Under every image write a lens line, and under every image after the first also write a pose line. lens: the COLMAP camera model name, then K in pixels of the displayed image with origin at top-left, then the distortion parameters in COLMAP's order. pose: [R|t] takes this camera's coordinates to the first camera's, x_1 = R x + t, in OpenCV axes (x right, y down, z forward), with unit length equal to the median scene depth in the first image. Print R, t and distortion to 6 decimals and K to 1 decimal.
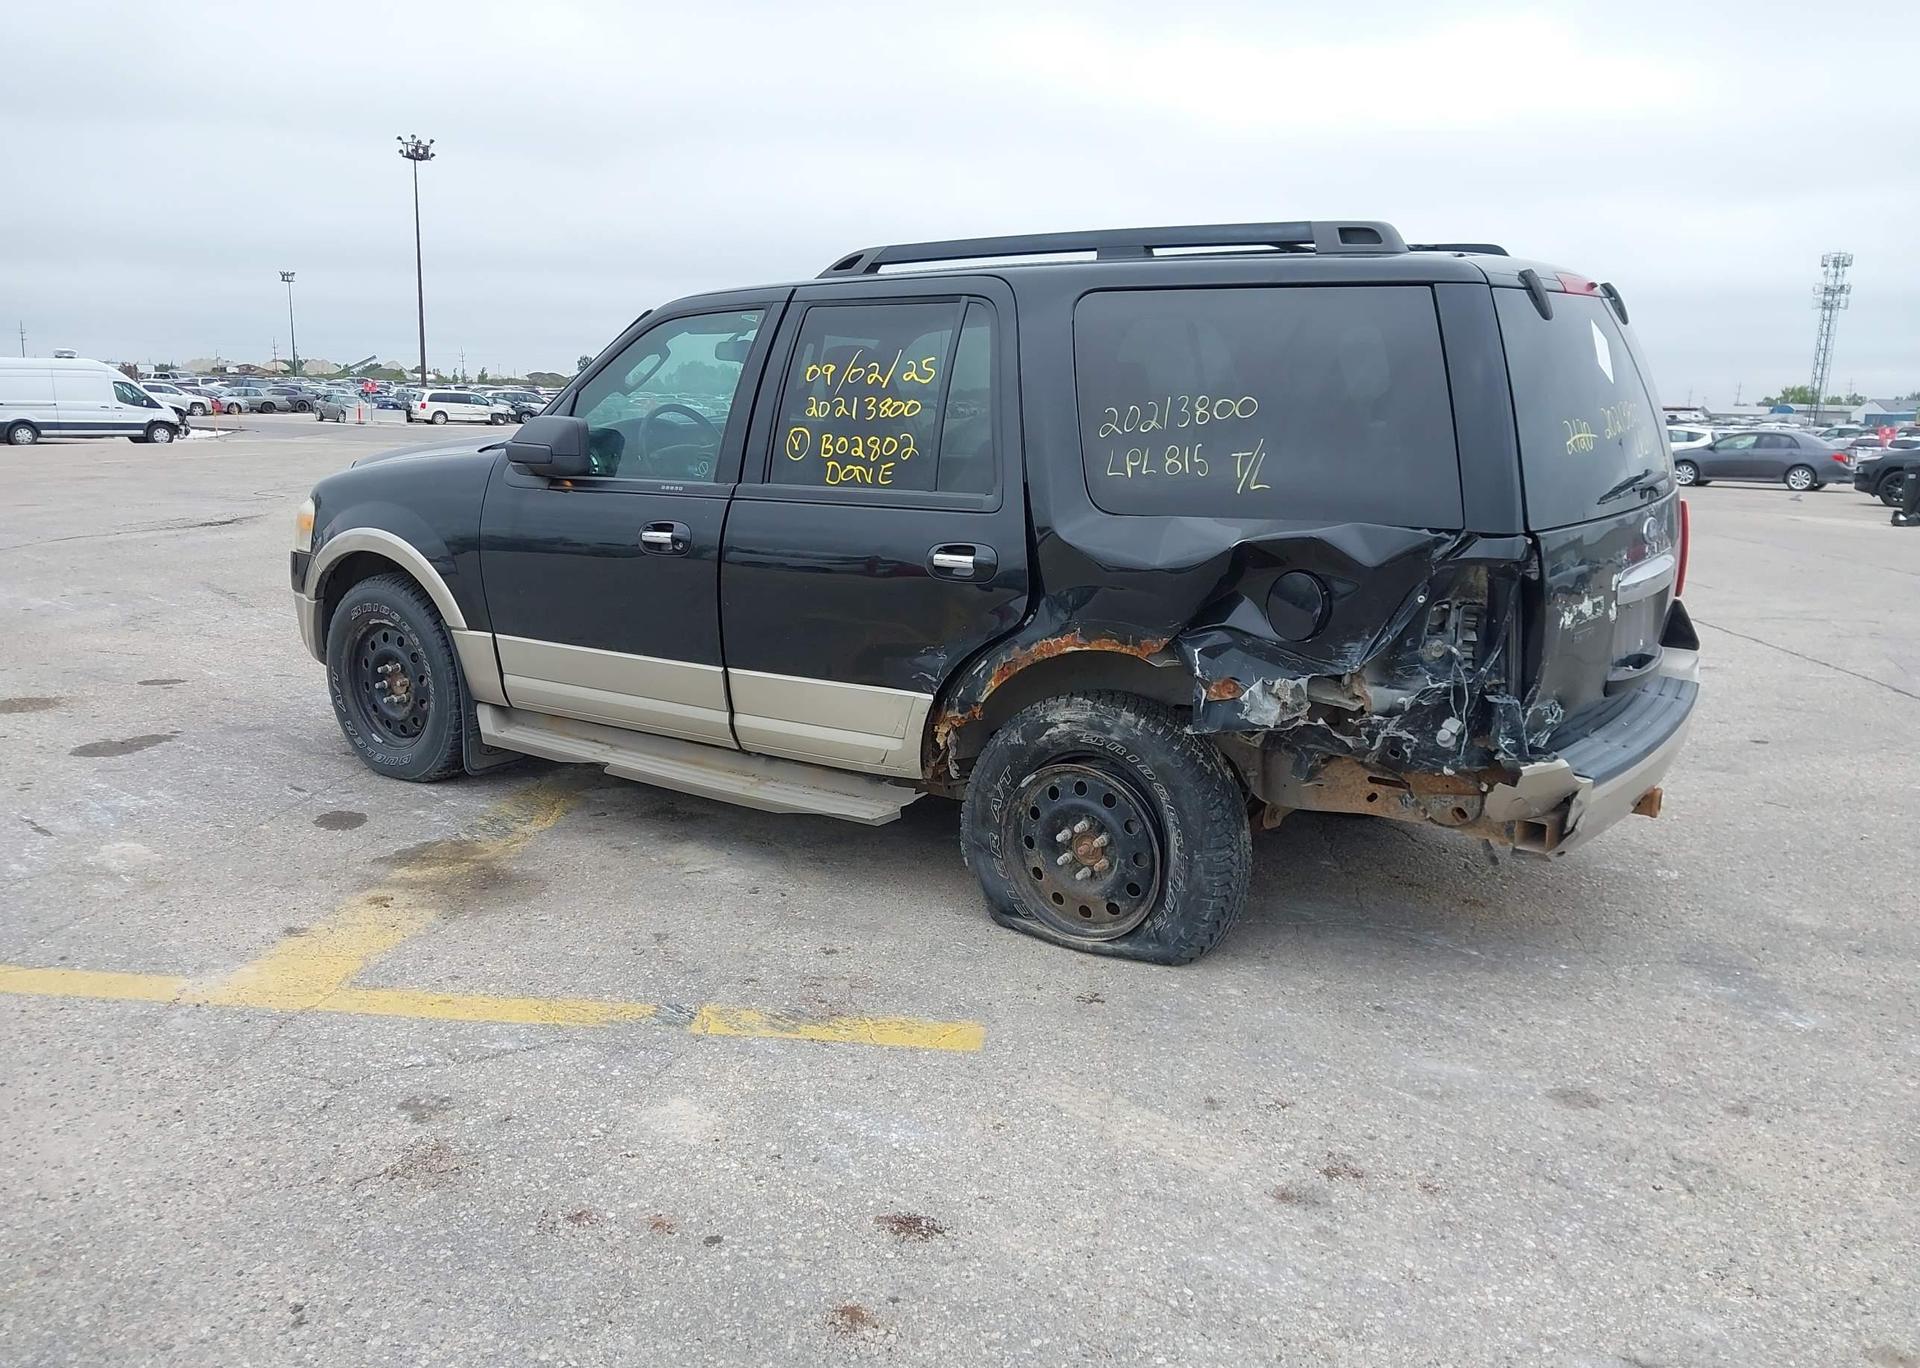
lens RADIAL K [[1519.2, 0, 942.9], [0, 1519.2, 687.1], [0, 0, 1]] dist [0.034275, -0.050051]
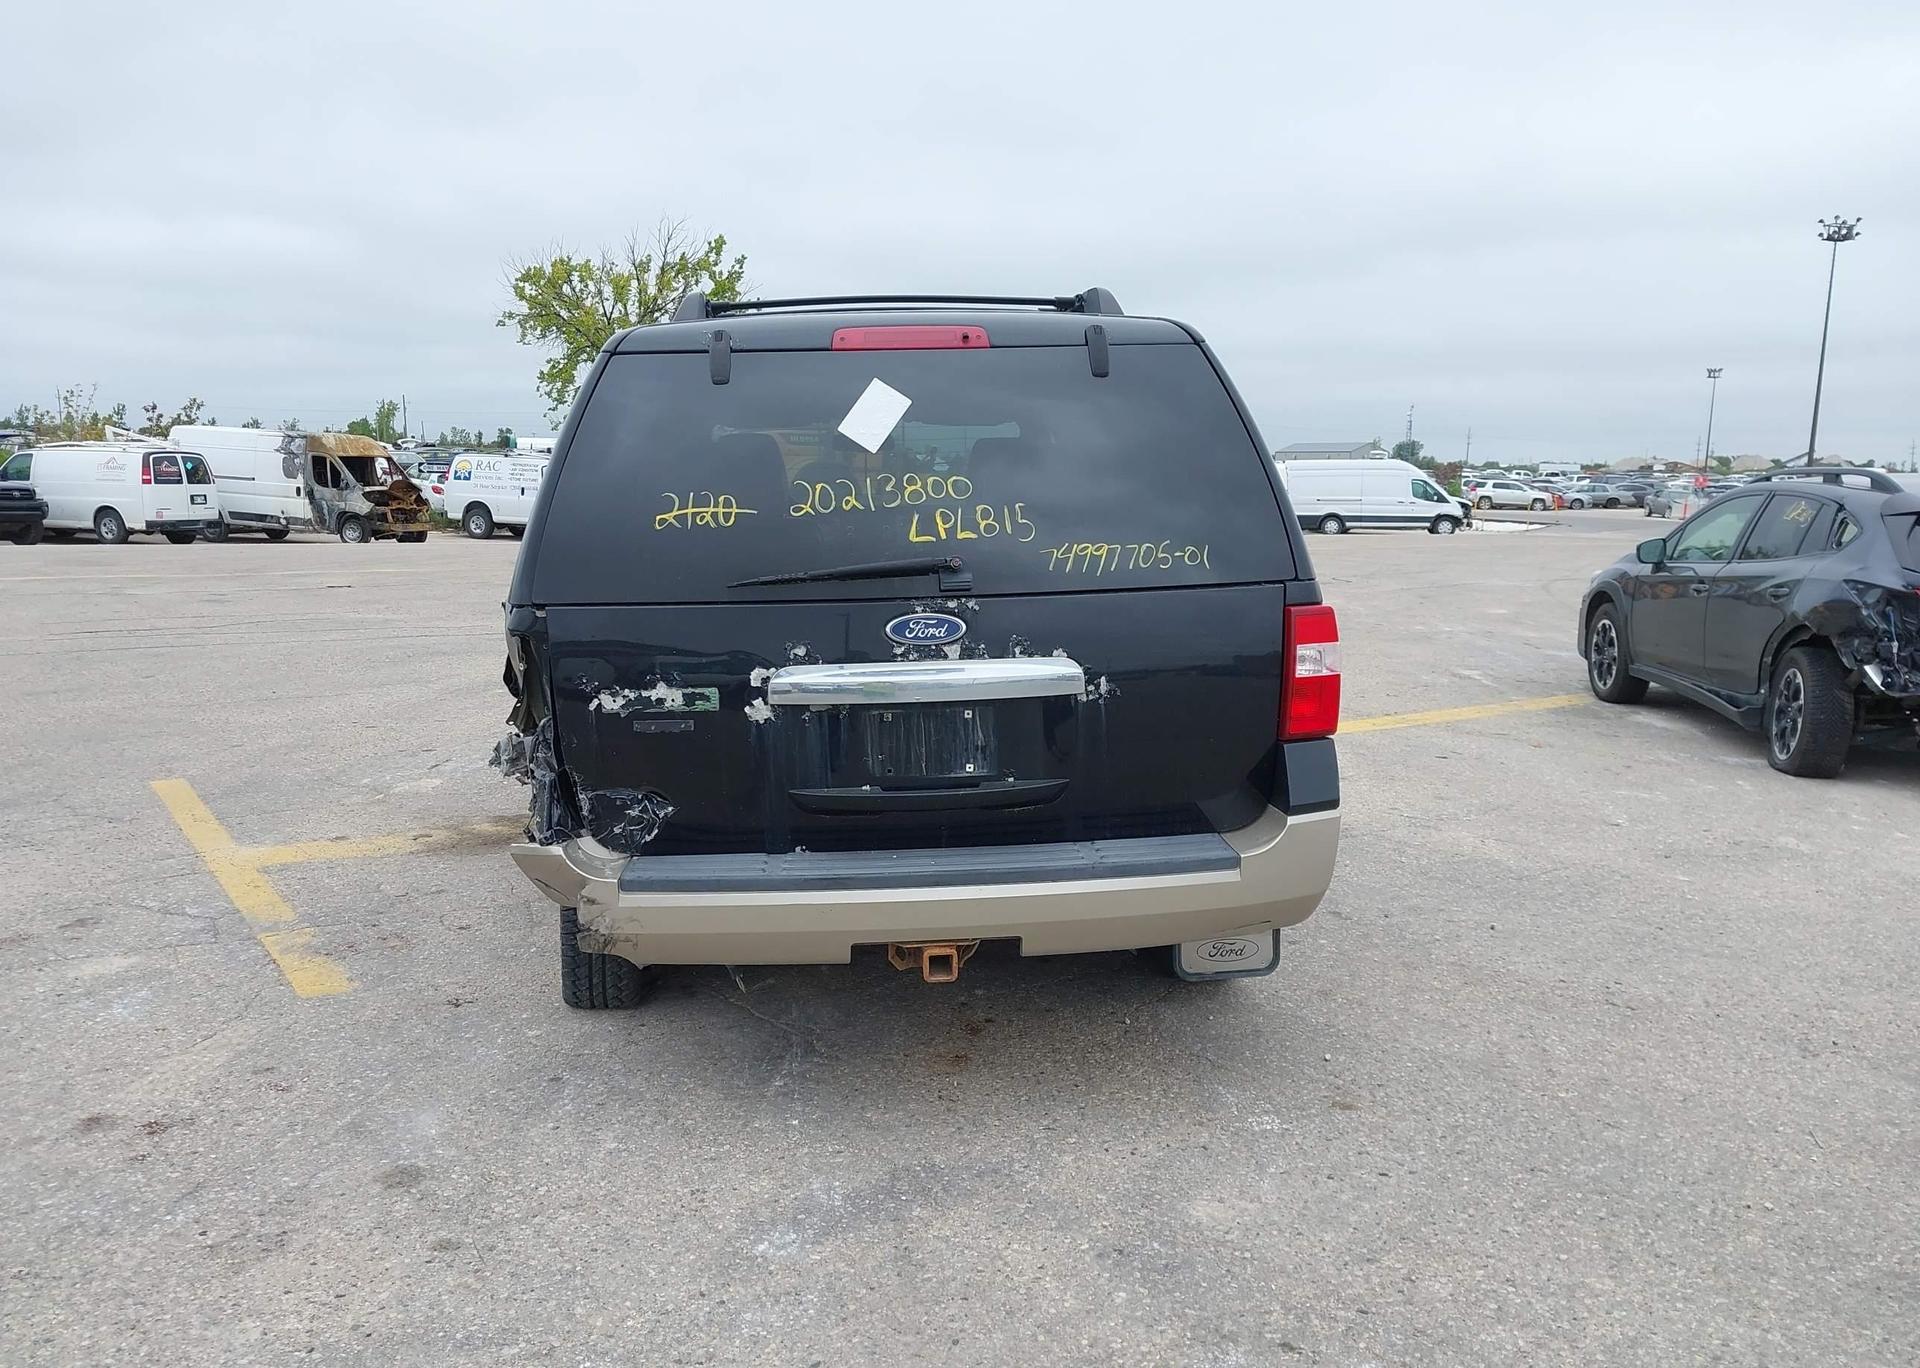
lens RADIAL K [[1519.2, 0, 944.2], [0, 1519.2, 668.5], [0, 0, 1]] dist [0.034275, -0.050051]
pose [[0.645205, 0.087534, -0.758978, 1.008720], [-0.143383, 0.989637, -0.007753, -0.071140], [0.750434, 0.113827, 0.651070, 0.439377]]
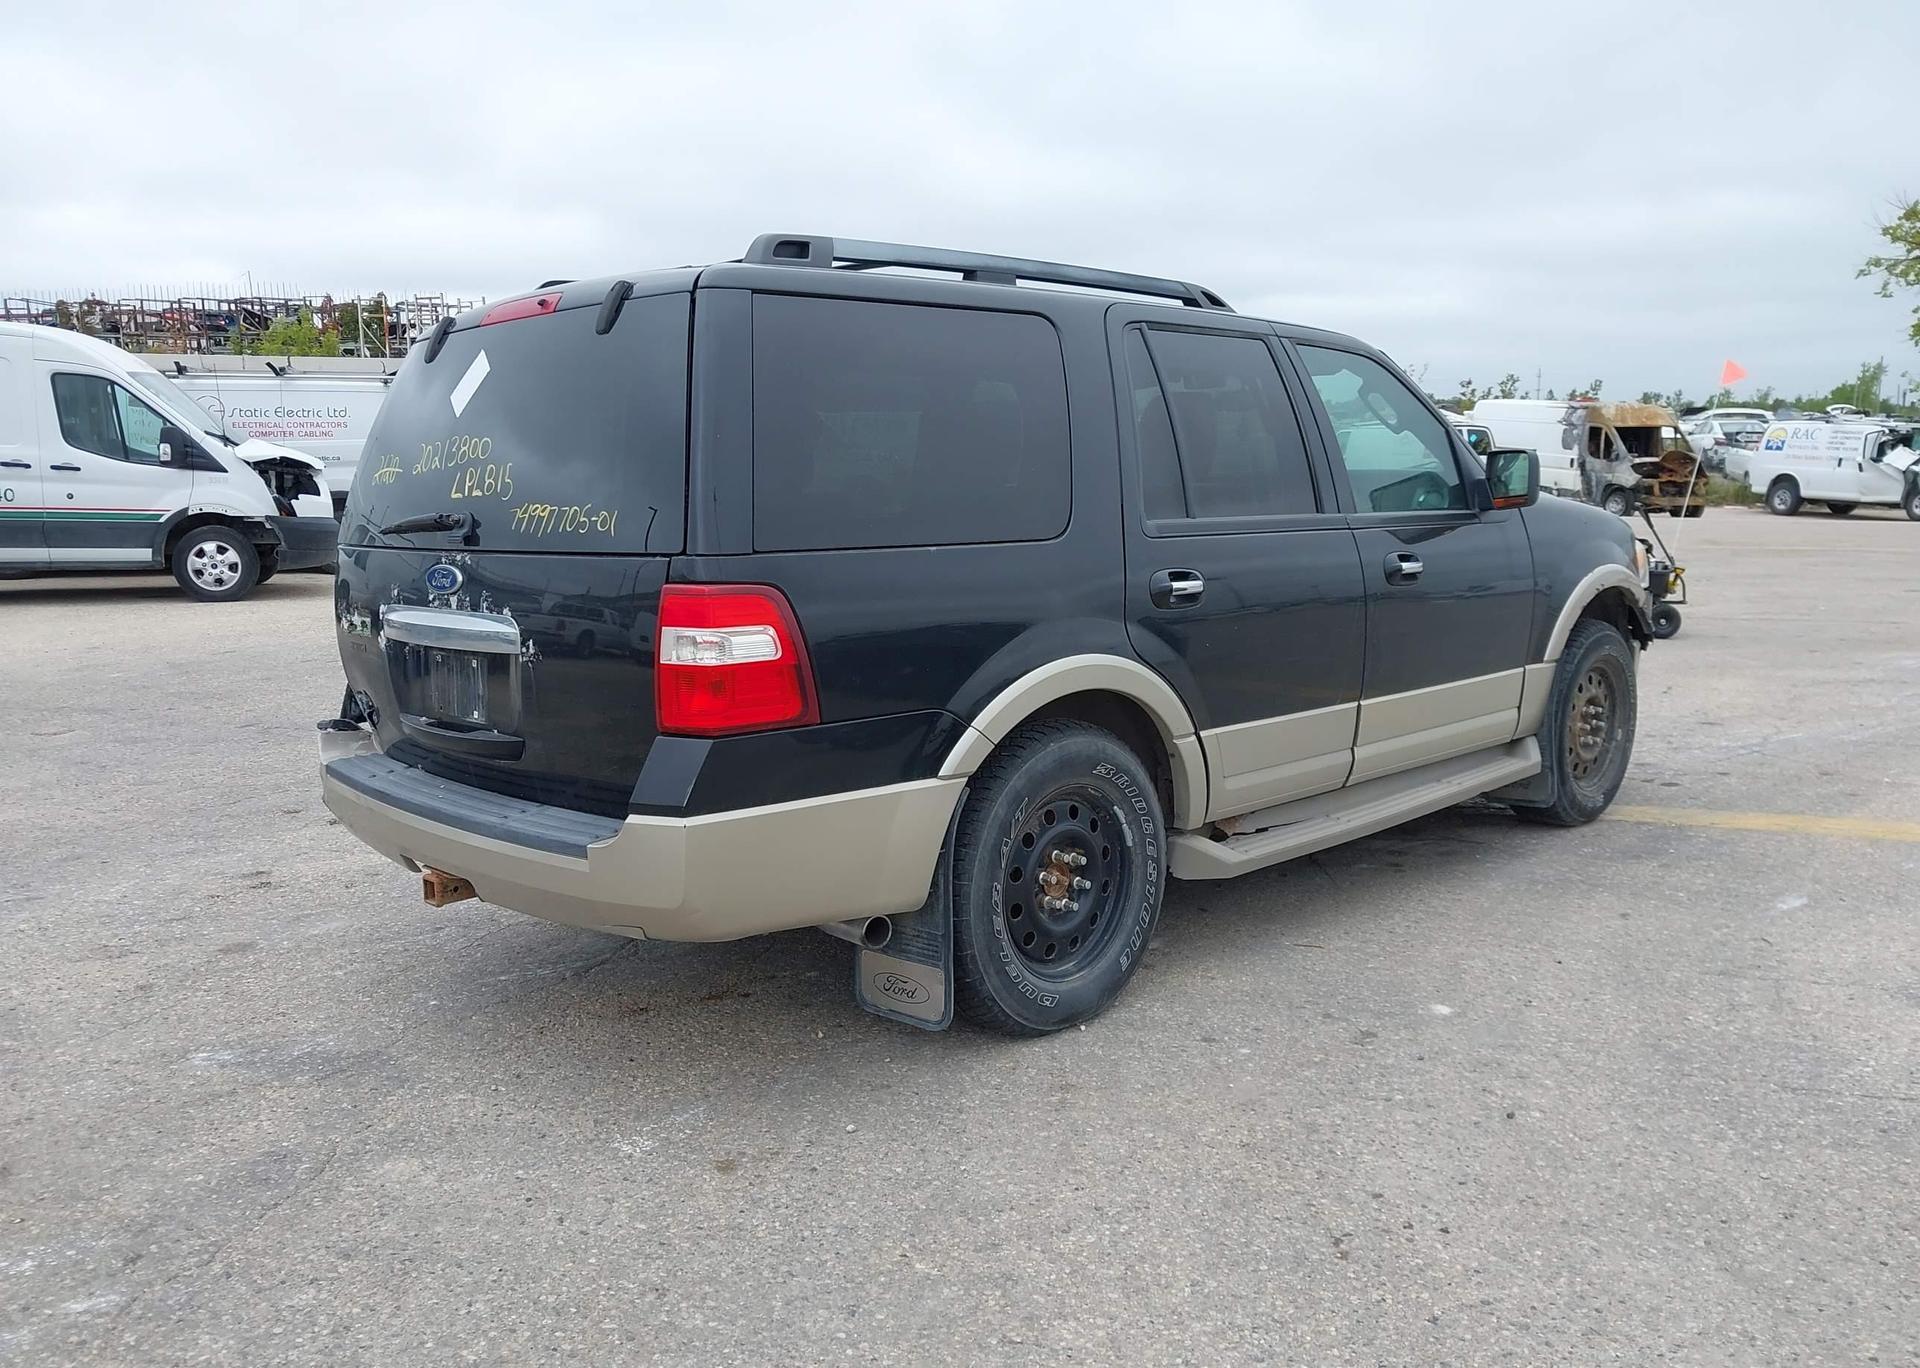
lens RADIAL K [[1519.2, 0, 962.2], [0, 1519.2, 688.5], [0, 0, 1]] dist [0.034275, -0.050051]
pose [[-0.184186, 0.143524, -0.972356, 1.183318], [-0.188162, 0.965836, 0.178203, -0.237344], [0.964713, 0.215783, -0.150888, 1.328103]]
